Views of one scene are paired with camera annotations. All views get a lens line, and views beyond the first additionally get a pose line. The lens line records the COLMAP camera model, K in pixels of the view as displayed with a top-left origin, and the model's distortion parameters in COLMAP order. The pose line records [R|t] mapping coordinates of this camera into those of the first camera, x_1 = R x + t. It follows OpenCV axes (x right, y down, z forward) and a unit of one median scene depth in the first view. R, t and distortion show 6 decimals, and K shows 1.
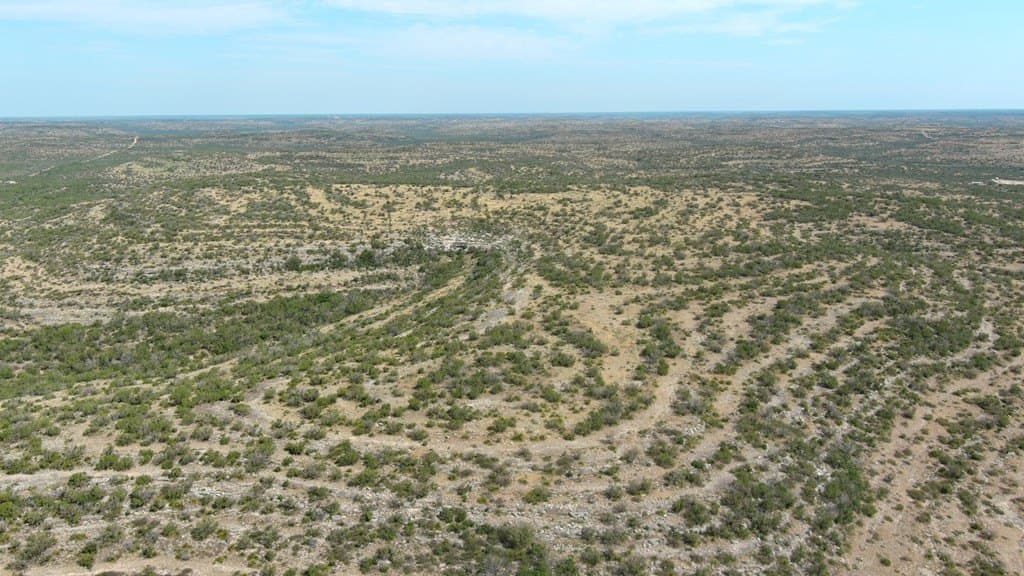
lens RADIAL K [[798.3, 0, 511.2], [0, 798.3, 291.5], [0, 0, 1]] dist [0.026593, -0.047649]
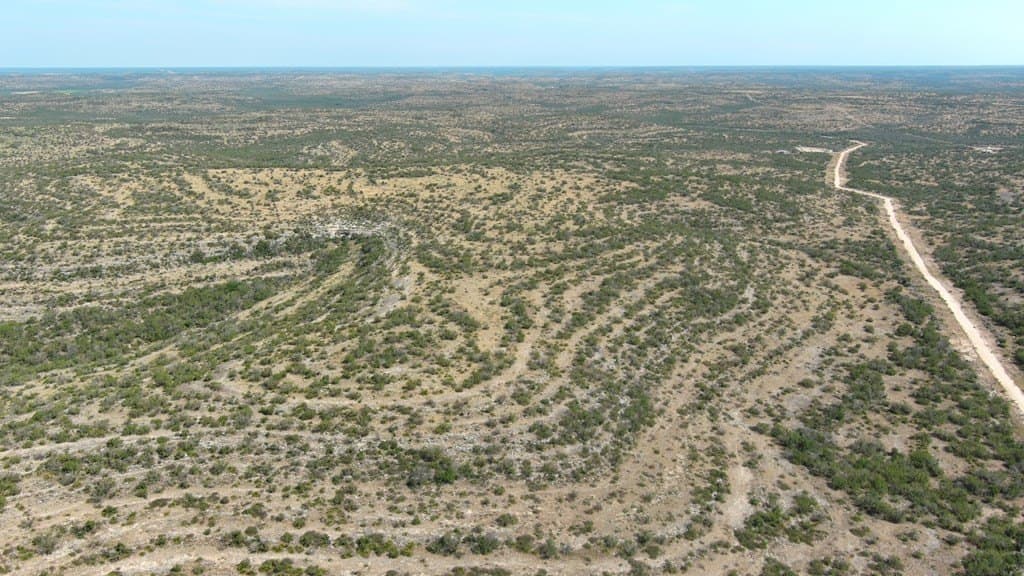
lens RADIAL K [[798.3, 0, 511.9], [0, 798.3, 295.0], [0, 0, 1]] dist [0.026593, -0.047649]
pose [[0.983592, -0.045502, 0.174573, -0.041390], [0.035229, 0.997485, 0.061504, -0.040458], [-0.176933, -0.054345, 0.982721, -0.231636]]
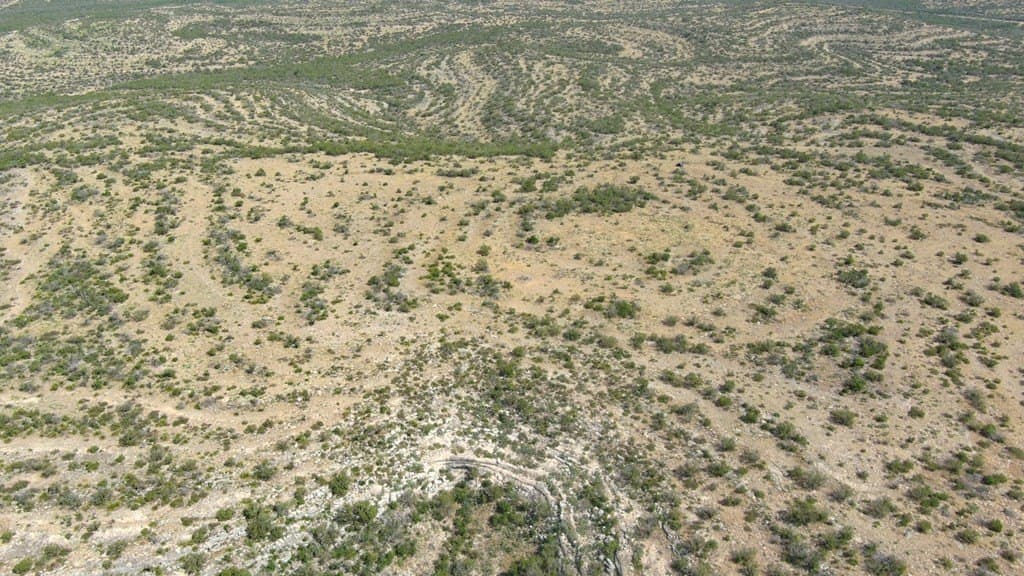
lens RADIAL K [[798.3, 0, 510.1], [0, 798.3, 289.8], [0, 0, 1]] dist [0.026593, -0.047649]
pose [[0.999896, -0.010086, 0.010337, -0.055080], [0.007657, 0.977087, 0.212703, -0.333875], [-0.012246, -0.212602, 0.977062, 0.794431]]
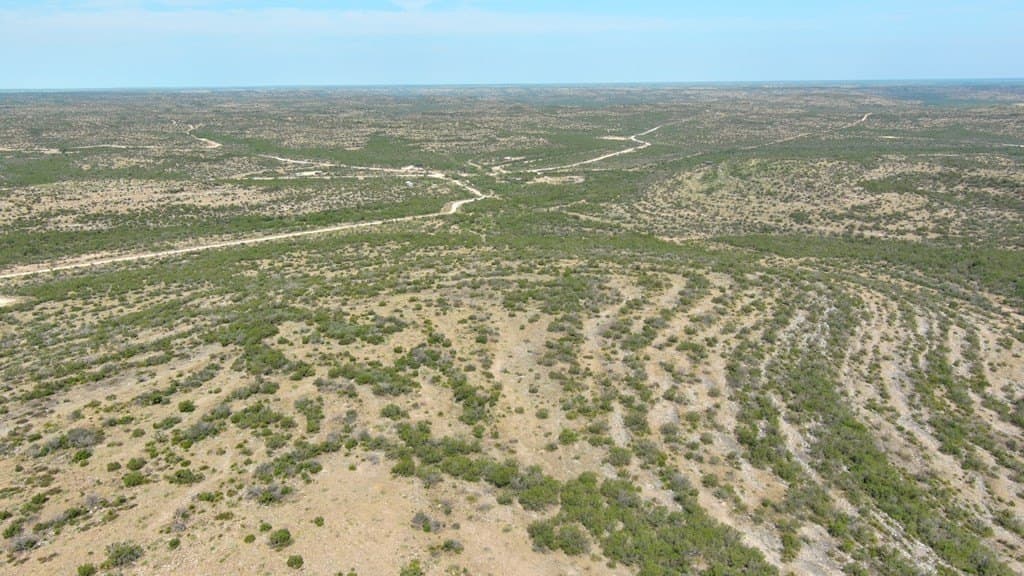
lens RADIAL K [[798.3, 0, 503.0], [0, 798.3, 293.7], [0, 0, 1]] dist [0.026593, -0.047649]
pose [[0.586636, 0.209914, -0.782173, -0.024467], [-0.172801, 0.976026, 0.132337, -0.459869], [0.791200, 0.057527, 0.608845, 1.759040]]
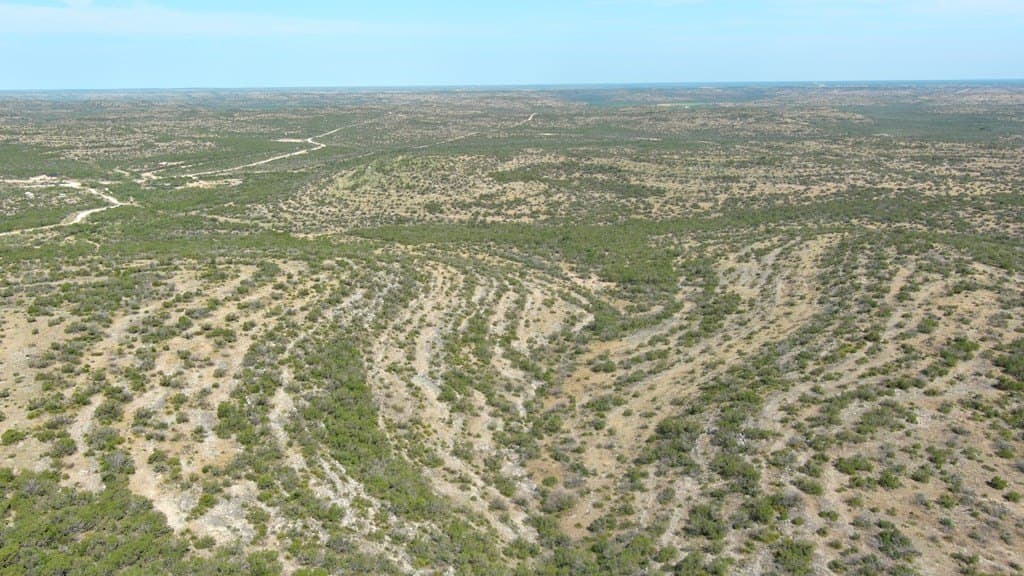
lens RADIAL K [[798.3, 0, 513.6], [0, 798.3, 288.5], [0, 0, 1]] dist [0.026593, -0.047649]
pose [[0.836277, 0.136291, -0.531098, 0.137787], [-0.117498, 0.990658, 0.069209, -0.468609], [0.535570, 0.004525, 0.844479, 1.876467]]
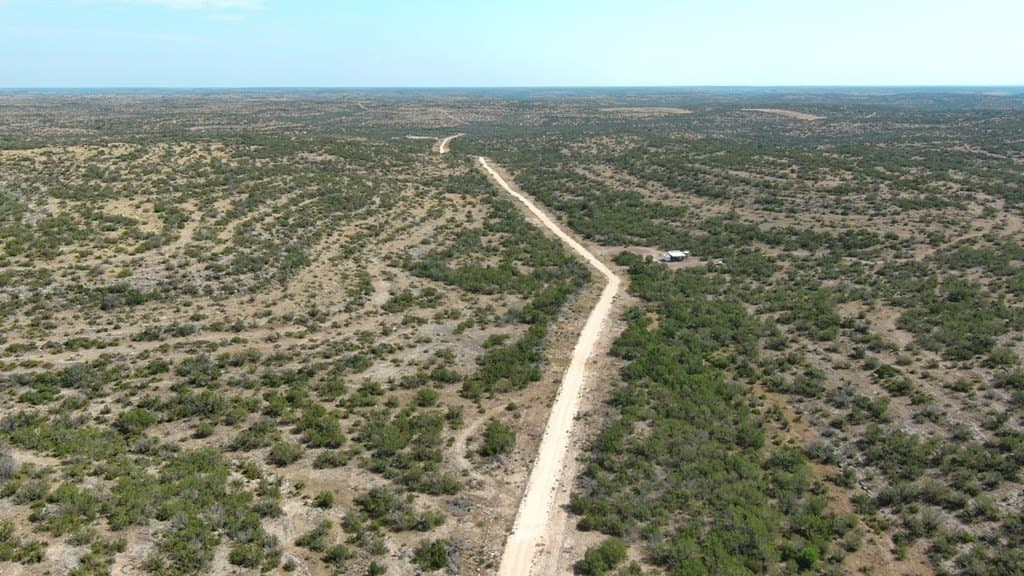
lens RADIAL K [[798.3, 0, 514.7], [0, 798.3, 285.7], [0, 0, 1]] dist [0.026593, -0.047649]
pose [[0.798041, -0.140781, 0.585927, -0.142887], [0.128835, 0.989706, 0.062322, 0.127324], [-0.588669, 0.025752, 0.807964, -0.413729]]
